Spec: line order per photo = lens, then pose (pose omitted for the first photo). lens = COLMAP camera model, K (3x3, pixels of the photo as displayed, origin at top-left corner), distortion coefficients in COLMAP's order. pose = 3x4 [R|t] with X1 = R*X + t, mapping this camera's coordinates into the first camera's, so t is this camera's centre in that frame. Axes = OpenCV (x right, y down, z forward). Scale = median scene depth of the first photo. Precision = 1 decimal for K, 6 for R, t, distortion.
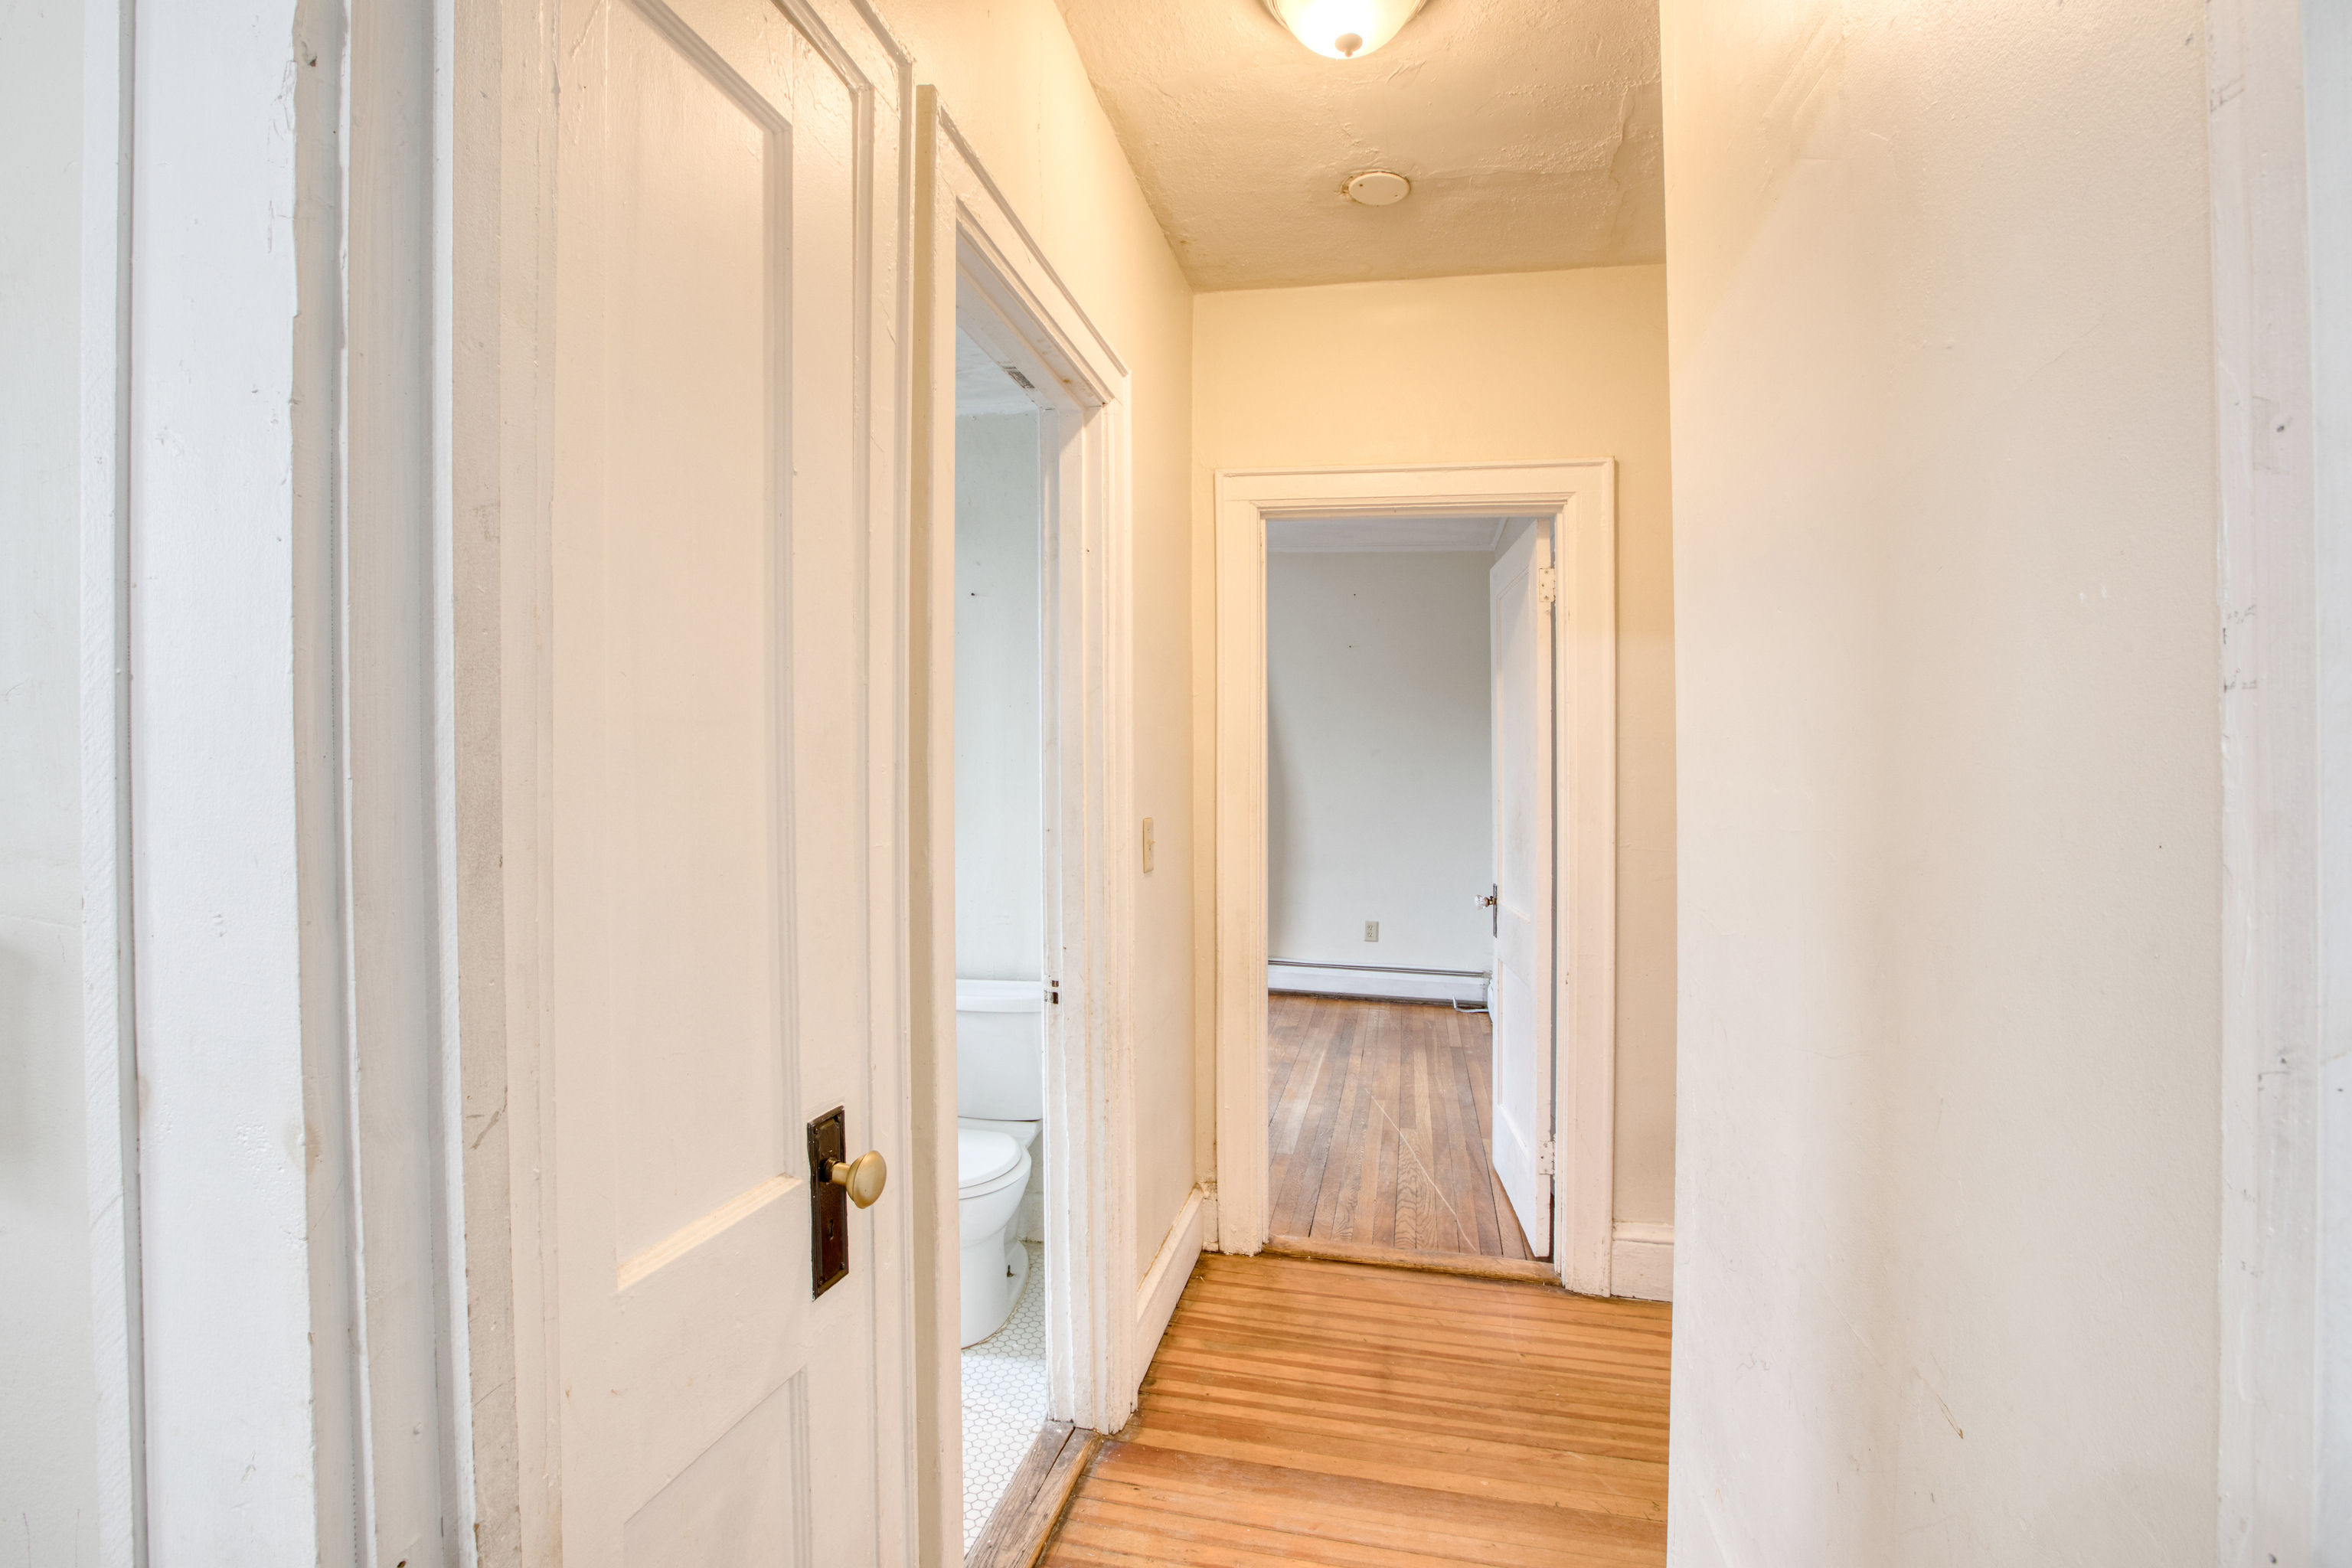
lens RADIAL K [[1086.4, 0, 1180.7], [0, 1086.4, 776.8], [0, 0, 1]] dist [-0.040311, 0.009660]
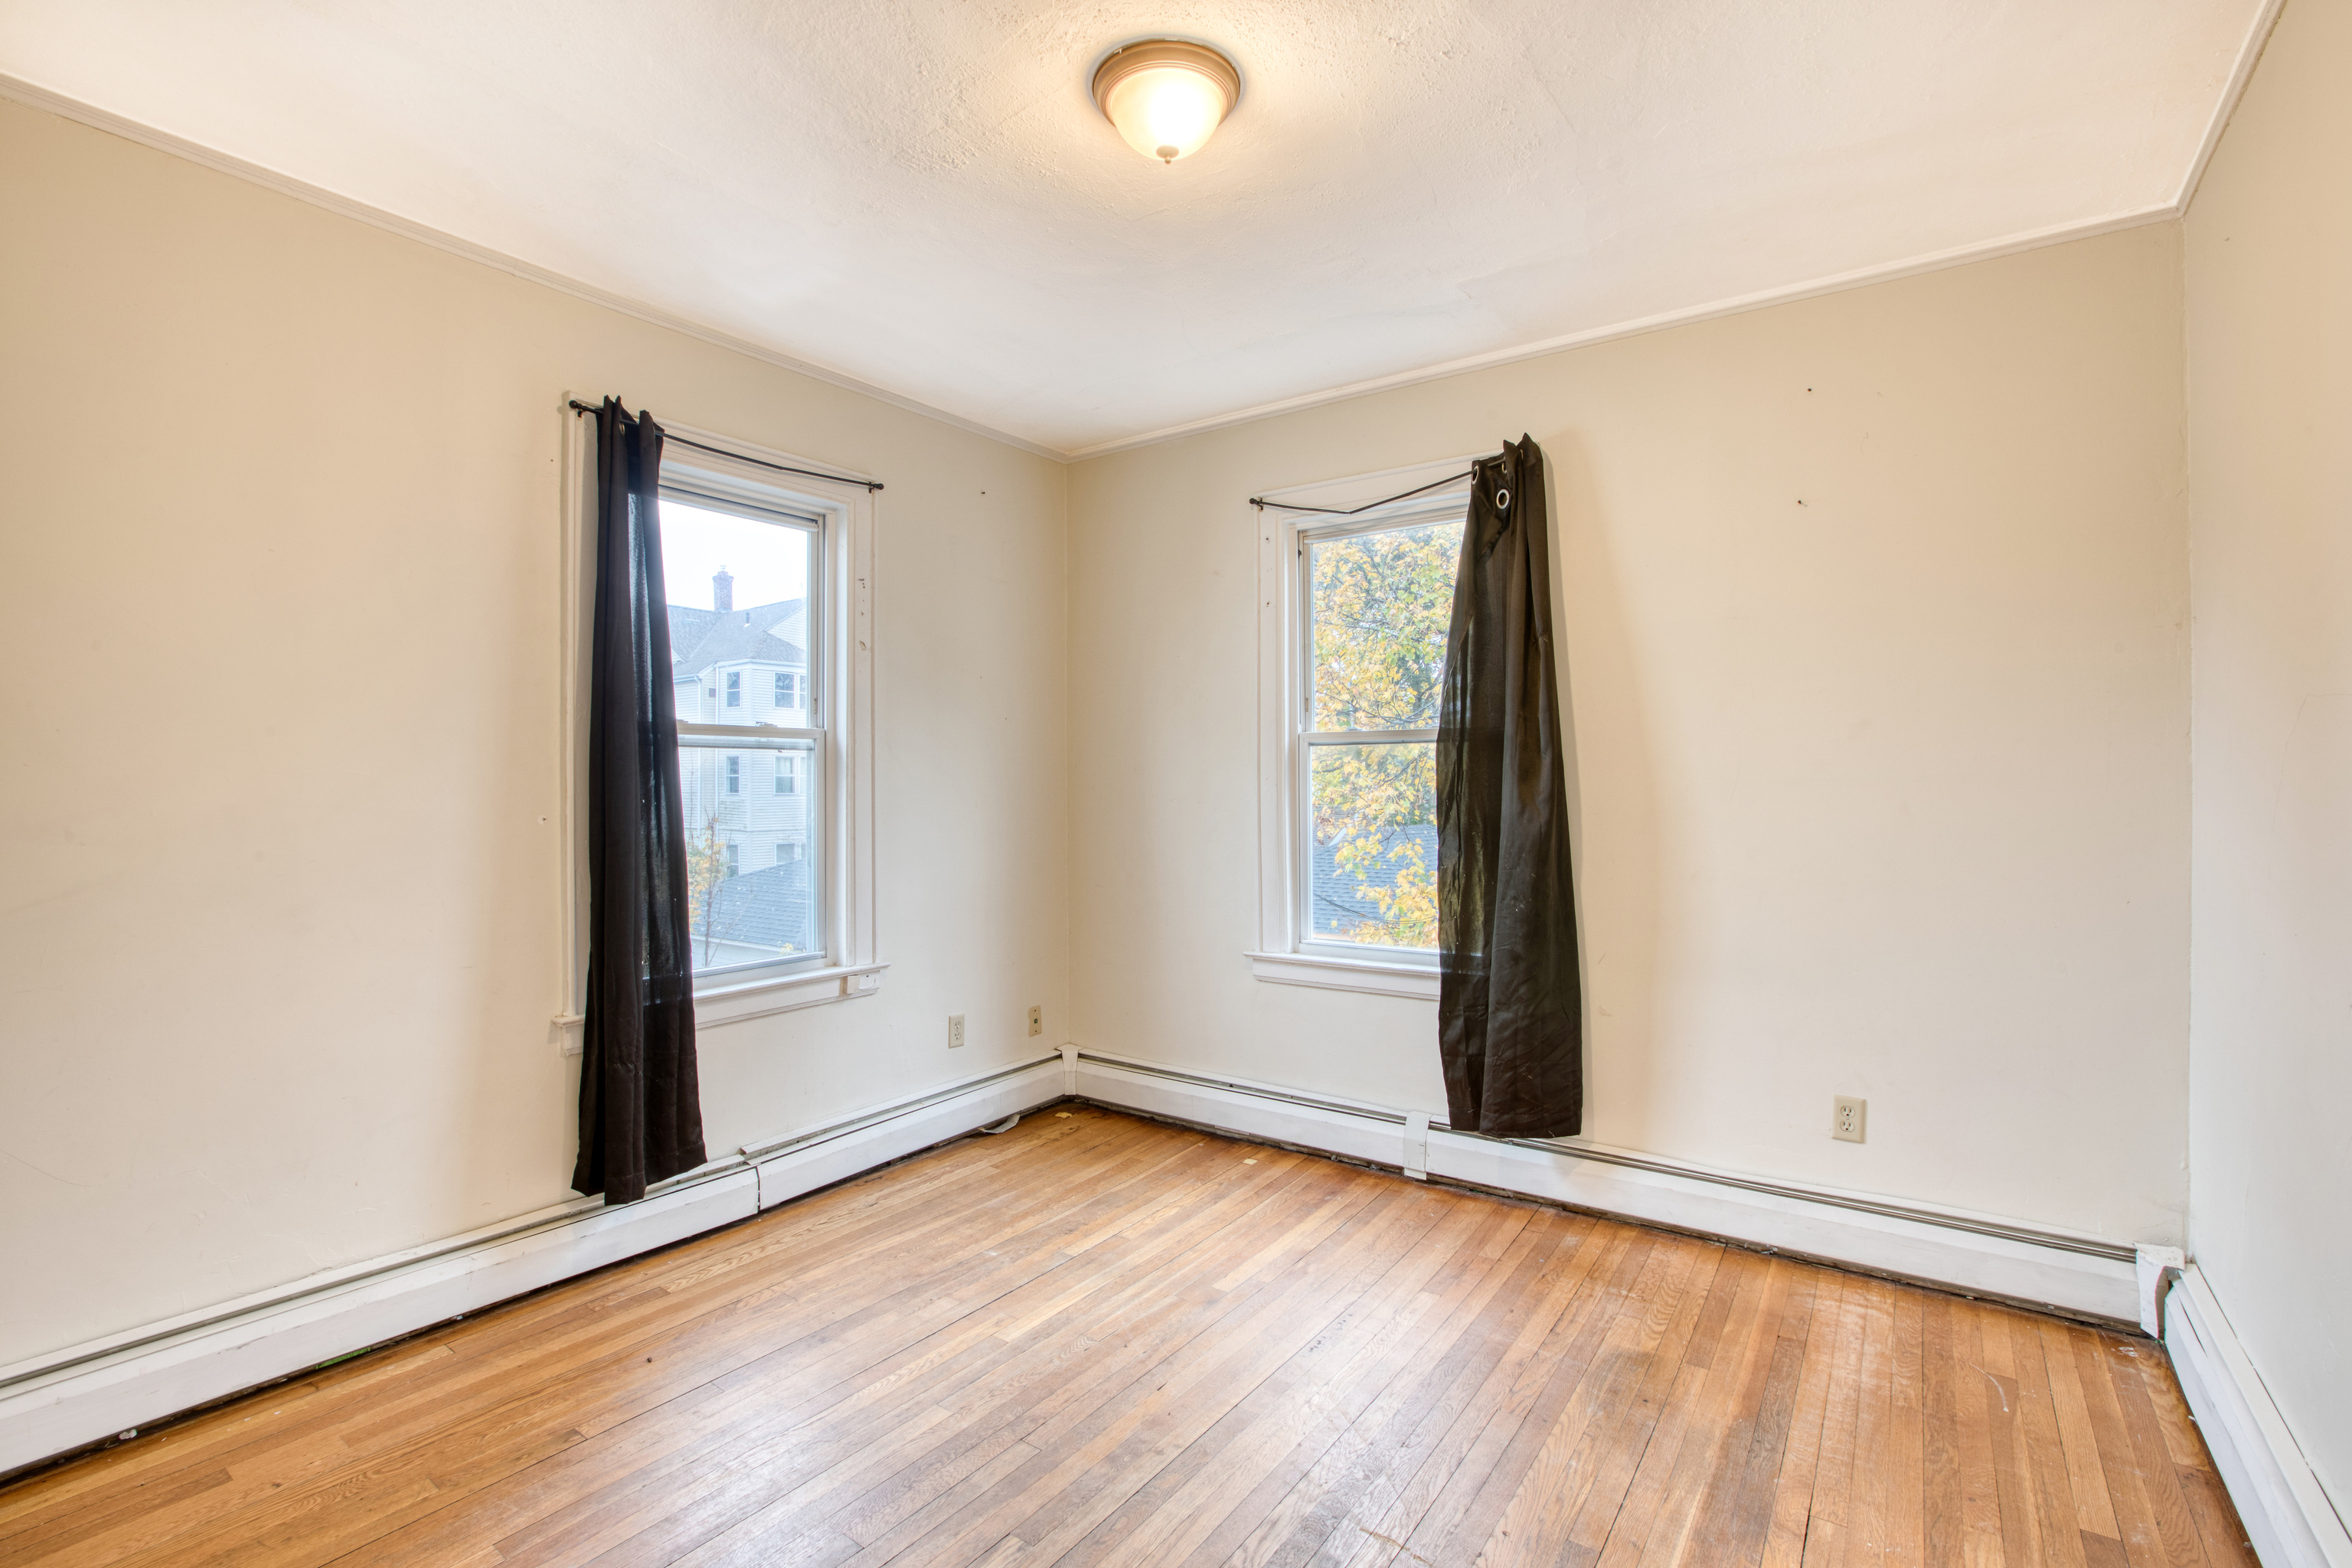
lens RADIAL K [[1086.4, 0, 1232.6], [0, 1086.4, 780.9], [0, 0, 1]] dist [-0.040311, 0.009660]
pose [[0.934514, -0.008146, -0.355834, 0.112289], [0.005388, 0.999947, -0.008742, -0.000075], [0.355887, 0.006253, 0.934508, 0.573375]]
